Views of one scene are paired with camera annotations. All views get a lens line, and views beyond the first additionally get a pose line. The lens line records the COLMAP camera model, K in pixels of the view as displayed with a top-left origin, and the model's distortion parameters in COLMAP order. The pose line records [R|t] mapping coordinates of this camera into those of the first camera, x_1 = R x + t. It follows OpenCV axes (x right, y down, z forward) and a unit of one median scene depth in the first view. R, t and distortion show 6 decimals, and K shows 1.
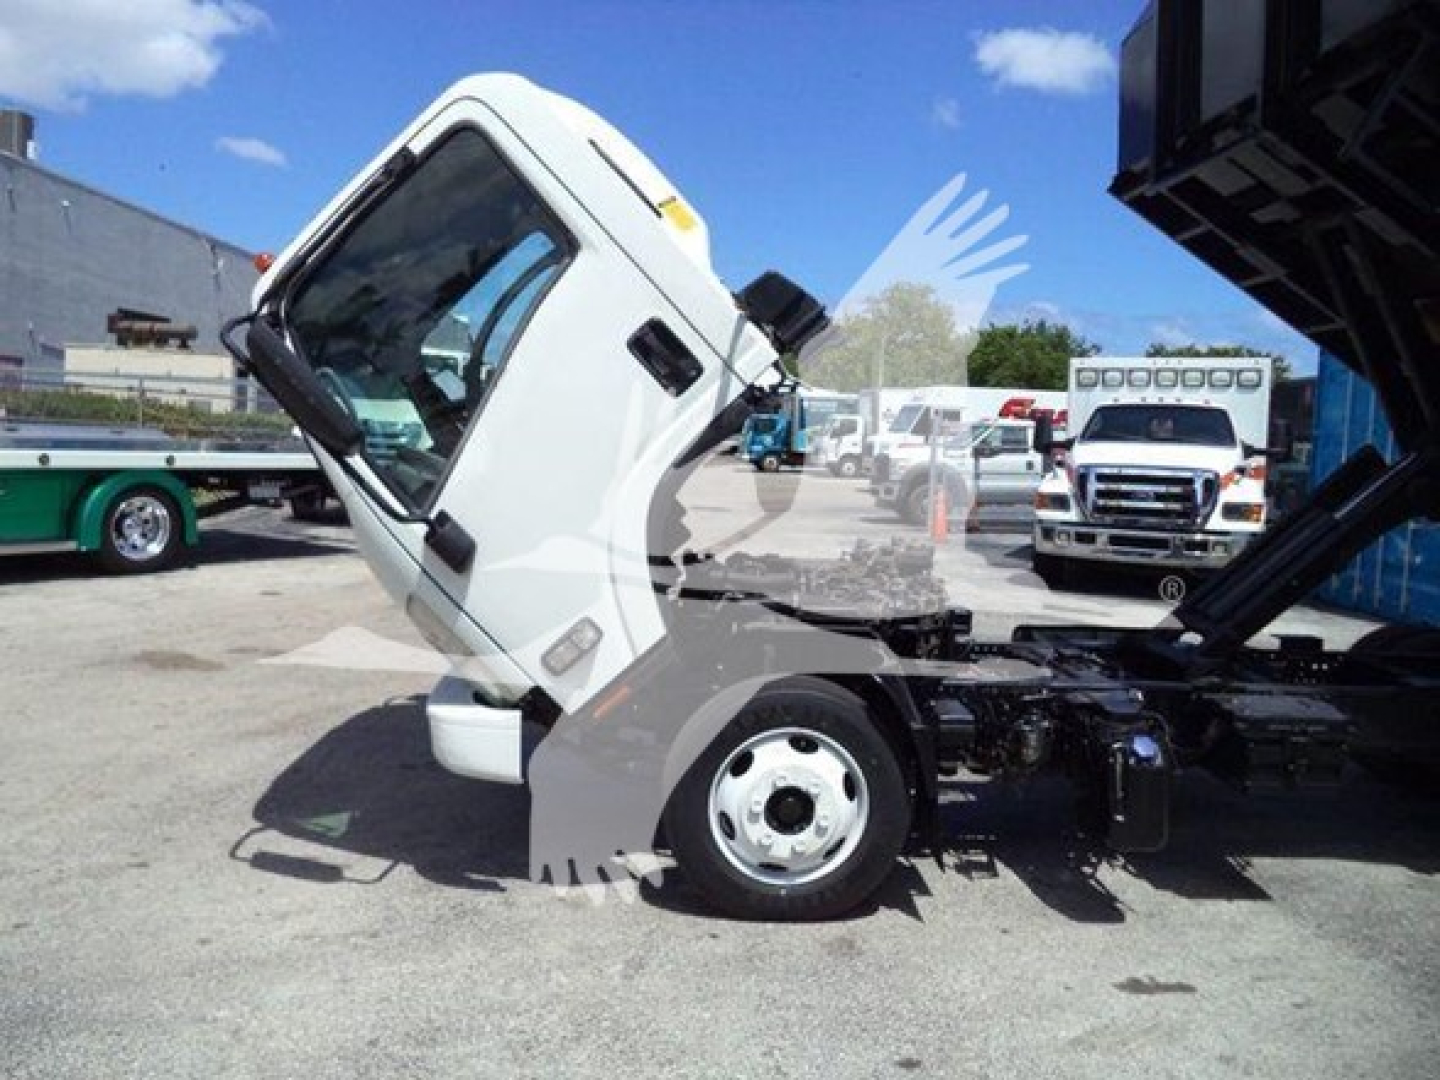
lens RADIAL K [[1162.6, 0, 737.5], [0, 1162.6, 546.3], [0, 0, 1]] dist [-0.019958, 0.002108]
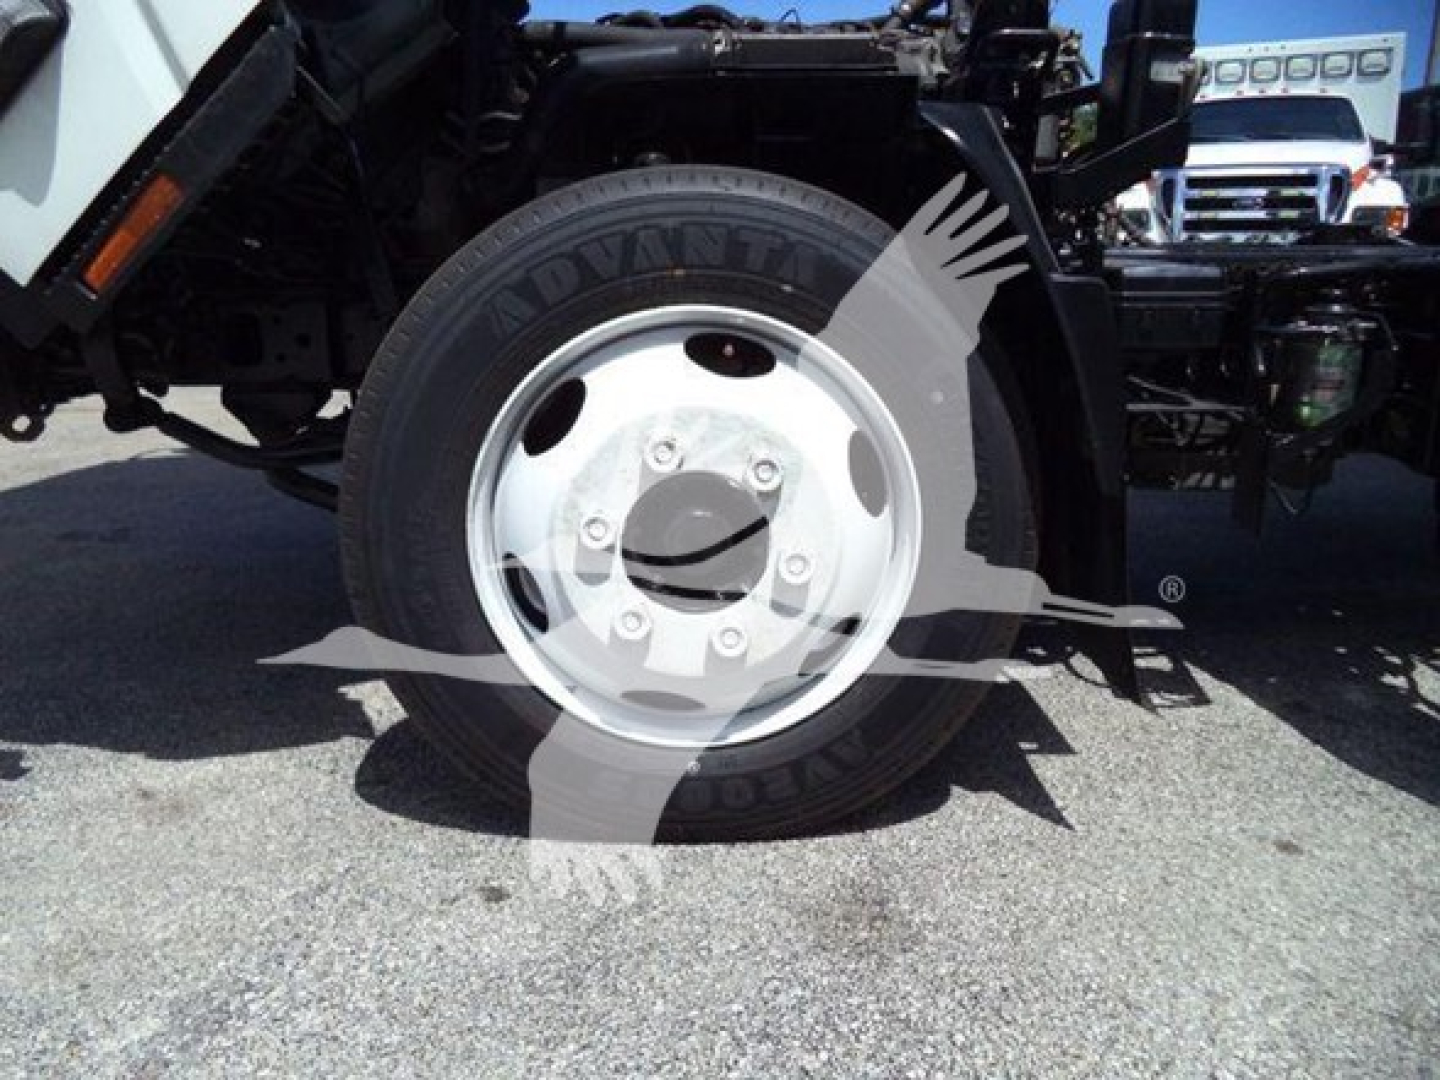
lens RADIAL K [[1155.7, 0, 720.0], [0, 1155.7, 540.0], [0, 0, 1]] dist [-0.029767, 0.002389]
pose [[0.998608, -0.035034, -0.039441, 0.064622], [0.040389, 0.988697, 0.144388, 0.173590], [0.033937, -0.145780, 0.988735, 0.646482]]
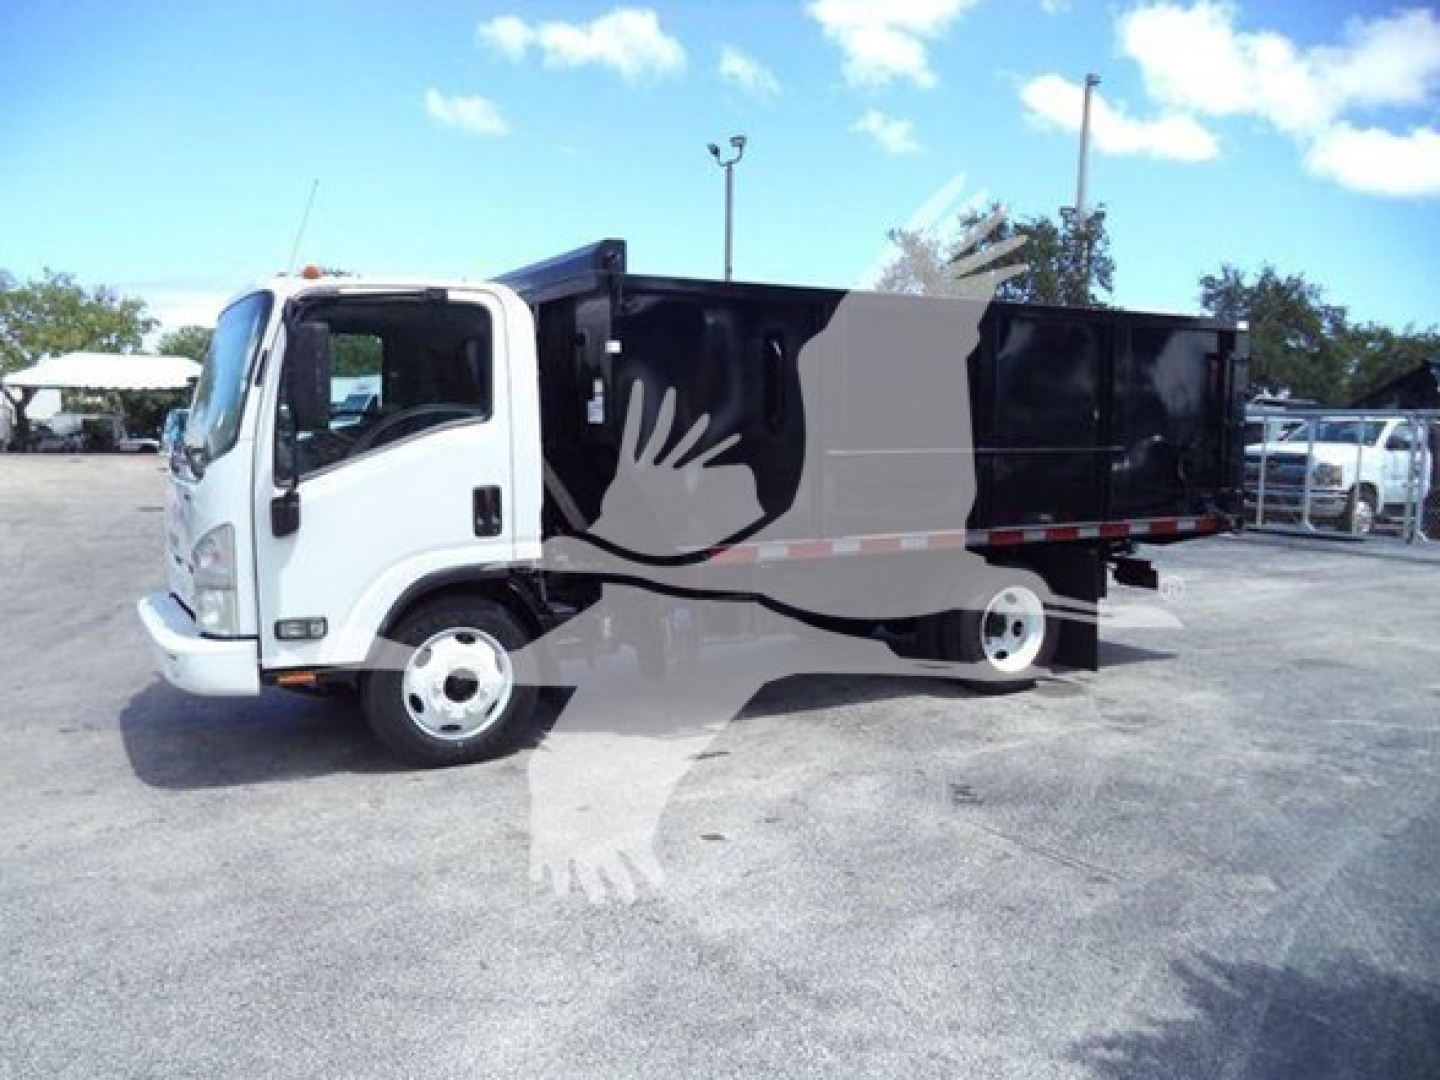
lens RADIAL K [[1162.6, 0, 737.5], [0, 1162.6, 546.3], [0, 0, 1]] dist [-0.019958, 0.002108]
pose [[0.882702, -0.087754, 0.461668, -0.293702], [0.081765, 0.996105, 0.033006, 0.037441], [-0.462766, 0.008614, 0.886439, -0.416294]]
